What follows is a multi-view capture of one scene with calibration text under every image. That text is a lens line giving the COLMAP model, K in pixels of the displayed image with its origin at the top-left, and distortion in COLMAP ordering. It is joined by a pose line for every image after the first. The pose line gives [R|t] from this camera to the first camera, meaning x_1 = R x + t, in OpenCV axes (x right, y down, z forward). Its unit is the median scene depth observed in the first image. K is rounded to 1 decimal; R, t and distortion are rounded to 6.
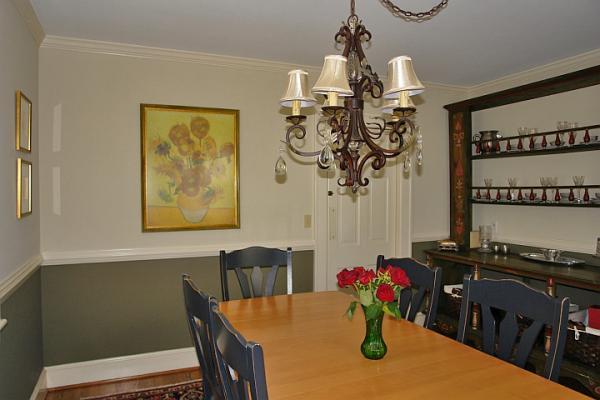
lens RADIAL K [[406.2, 0, 298.6], [0, 406.2, 202.7], [0, 0, 1]] dist [-0.110571, 0.045481]
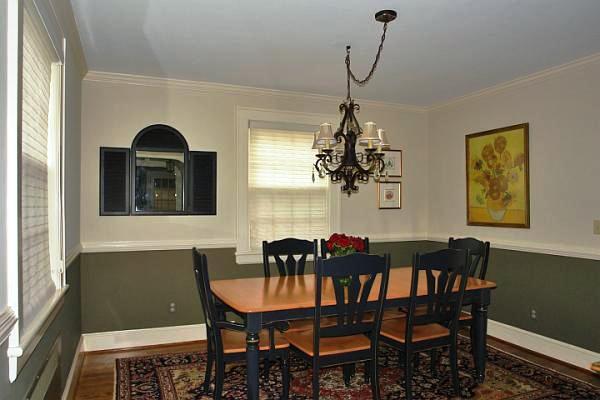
lens RADIAL K [[406.2, 0, 298.6], [0, 406.2, 202.7], [0, 0, 1]] dist [-0.110571, 0.045481]
pose [[0.034868, -0.002527, -0.999389, 0.969241], [-0.027316, 0.999621, -0.003481, 0.014664], [0.999019, 0.027420, 0.034786, 0.340588]]
